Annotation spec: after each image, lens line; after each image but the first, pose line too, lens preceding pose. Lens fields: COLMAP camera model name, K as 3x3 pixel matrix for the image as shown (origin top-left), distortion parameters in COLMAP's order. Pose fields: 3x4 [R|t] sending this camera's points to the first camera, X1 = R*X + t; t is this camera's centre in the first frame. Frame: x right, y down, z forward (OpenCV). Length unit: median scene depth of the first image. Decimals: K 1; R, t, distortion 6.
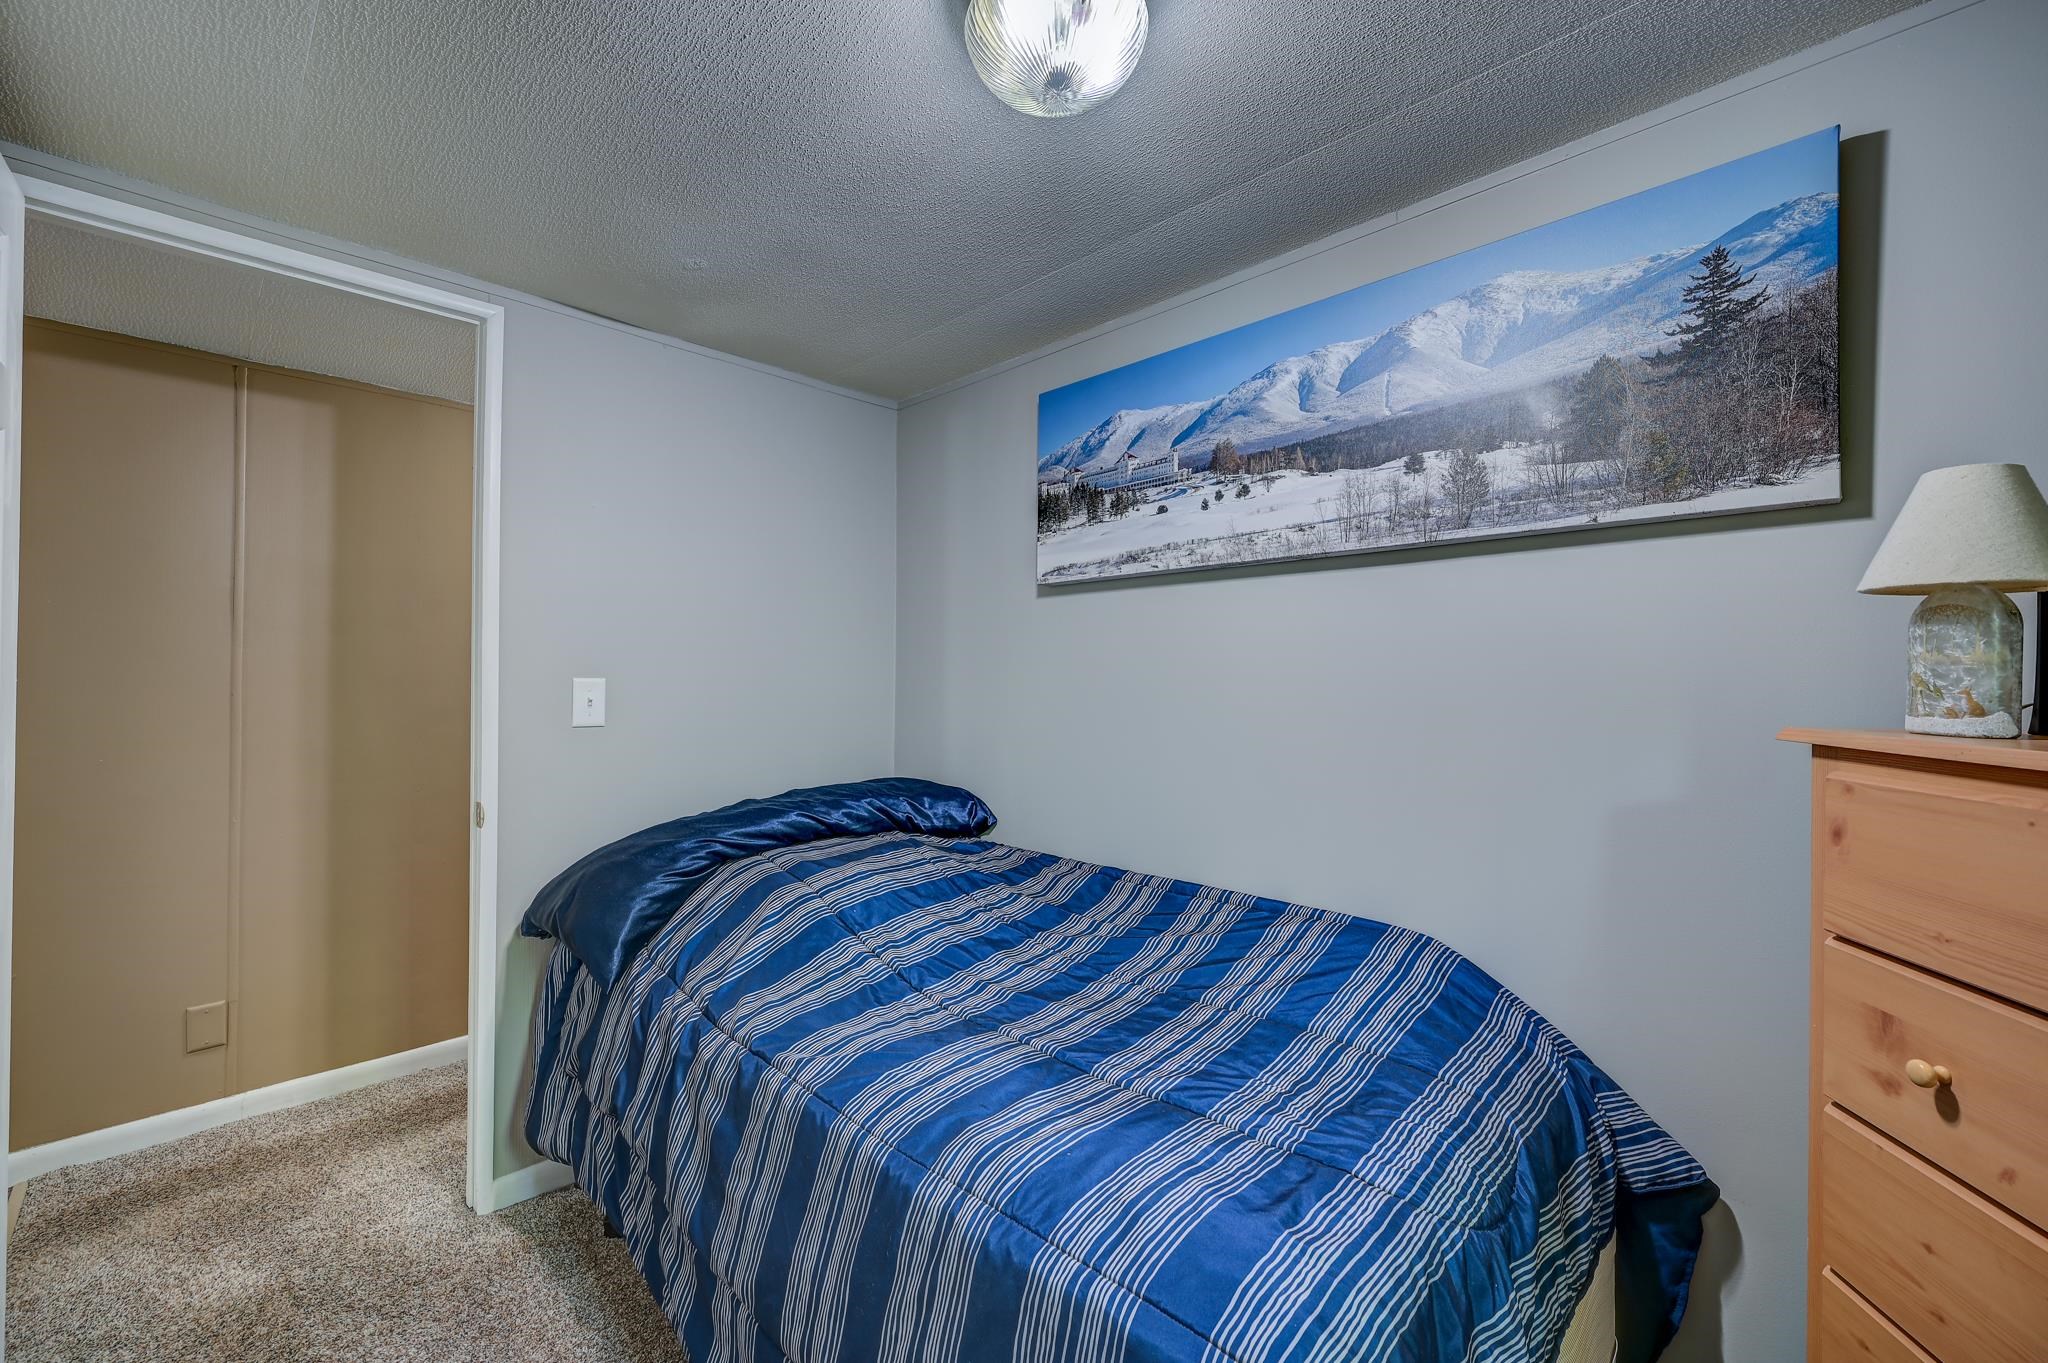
lens RADIAL K [[829.2, 0, 1024.0], [0, 829.2, 681.5], [0, 0, 1]] dist [0.000834, 0.000174]
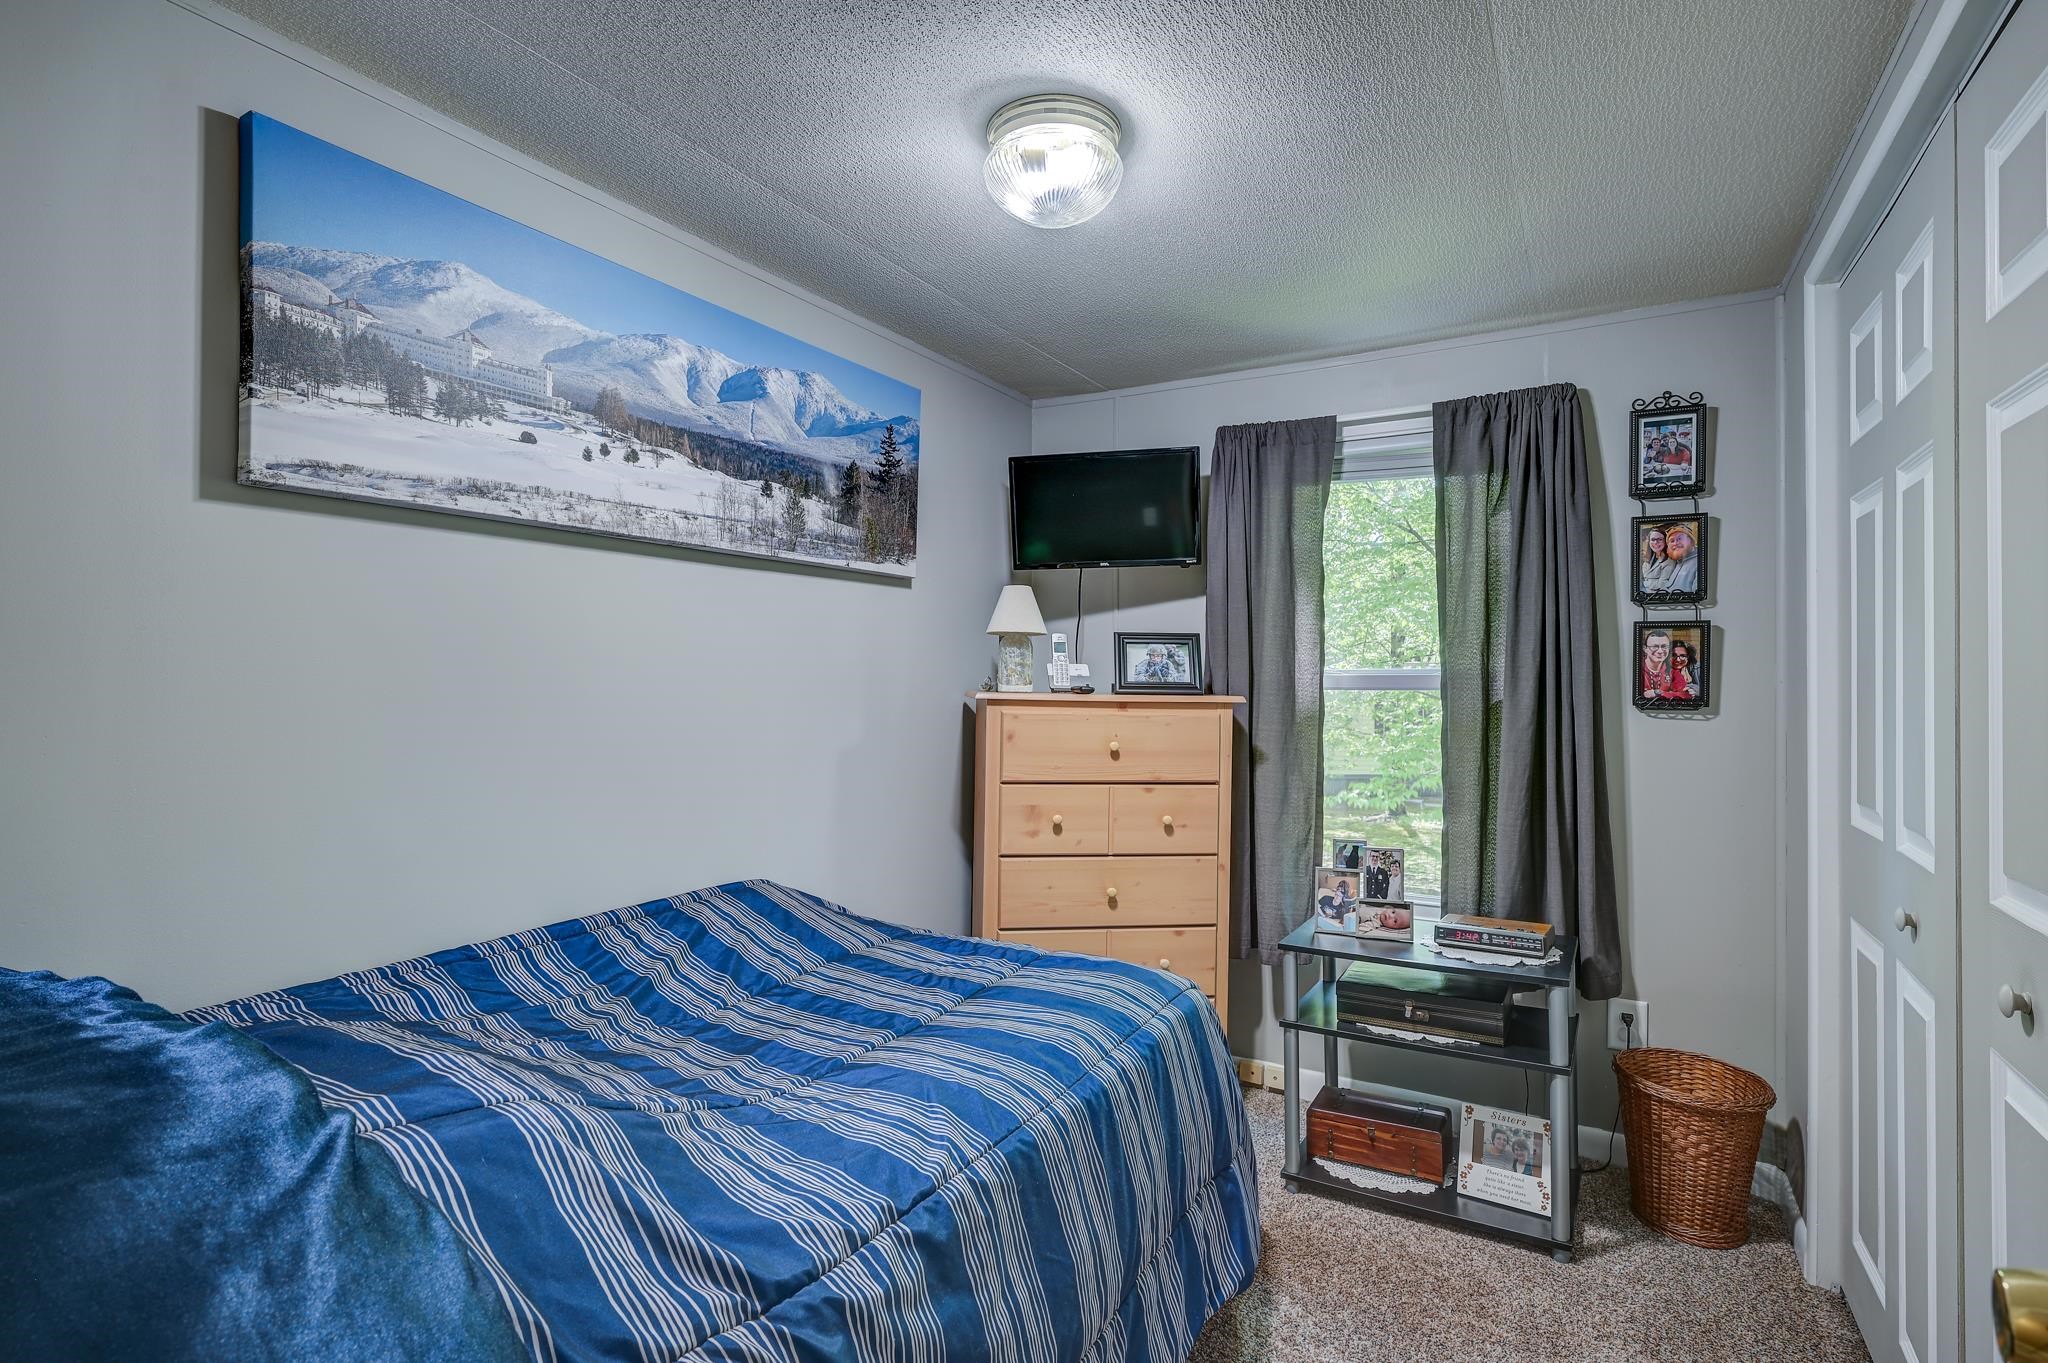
lens RADIAL K [[1010.9, 0, 1024.0], [0, 1010.9, 681.5], [0, 0, 1]] dist [-0.000561, -0.000110]
pose [[-0.261180, -0.010867, 0.965229, -0.955607], [-0.003110, 0.999941, 0.010416, 0.000007], [-0.965285, -0.000281, -0.261198, 0.935557]]
